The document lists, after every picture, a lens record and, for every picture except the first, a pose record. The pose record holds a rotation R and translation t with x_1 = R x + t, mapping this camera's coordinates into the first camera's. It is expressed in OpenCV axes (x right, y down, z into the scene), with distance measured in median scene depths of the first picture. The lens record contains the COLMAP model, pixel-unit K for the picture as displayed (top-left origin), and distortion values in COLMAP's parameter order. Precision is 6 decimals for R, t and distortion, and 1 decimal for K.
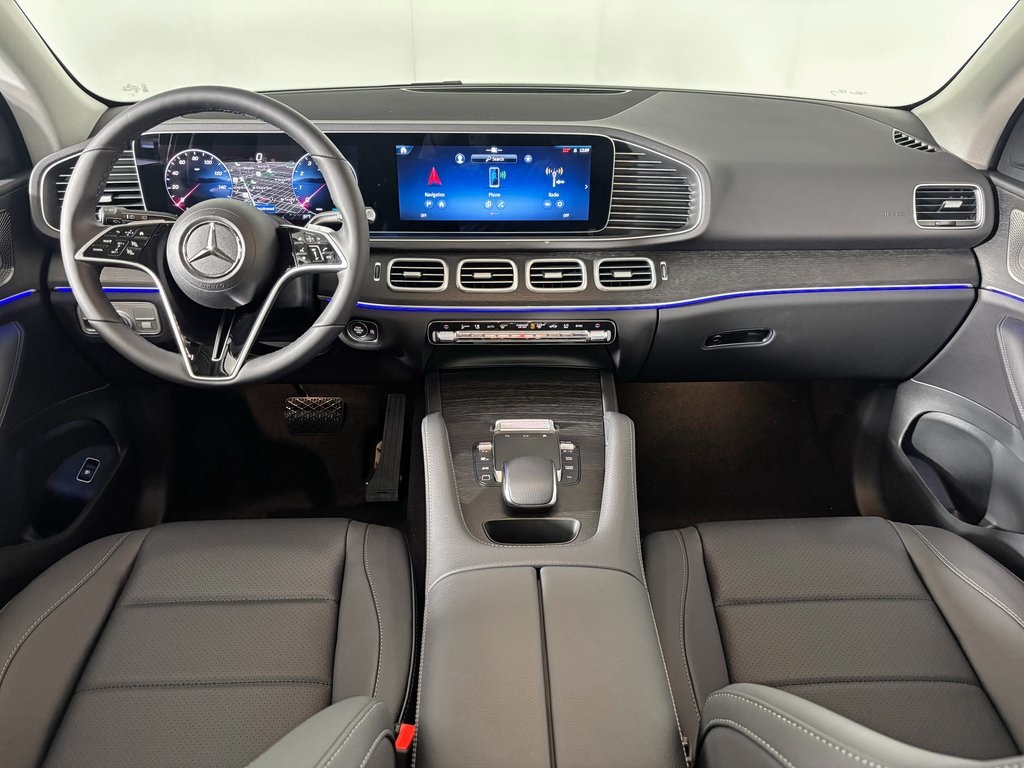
lens RADIAL K [[783.6, 0, 512.0], [0, 783.6, 384.0], [0, 0, 1]] dist [0.003042, 0.003731]
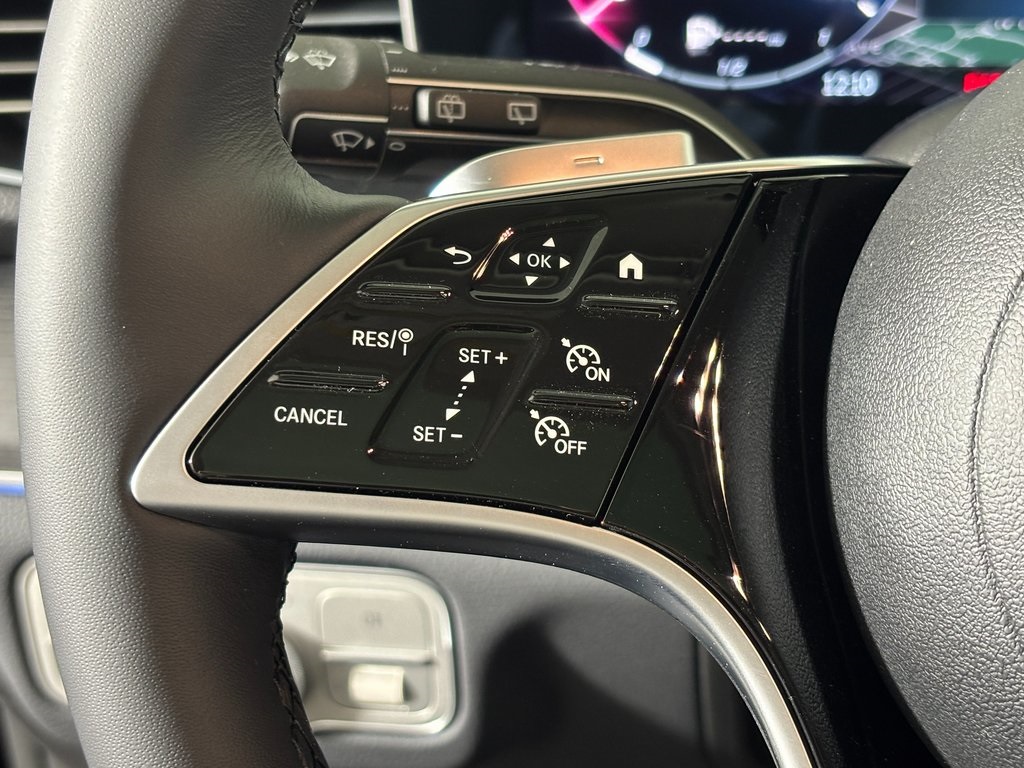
lens RADIAL K [[1818.1, 0, 512.0], [0, 1818.1, 384.0], [0, 0, 1]] dist [0.070241, 0.020931]
pose [[0.981064, 0.034497, -0.190588, -0.370015], [-0.037647, 0.999207, -0.012933, -0.143782], [0.189991, 0.019863, 0.981585, 0.613313]]
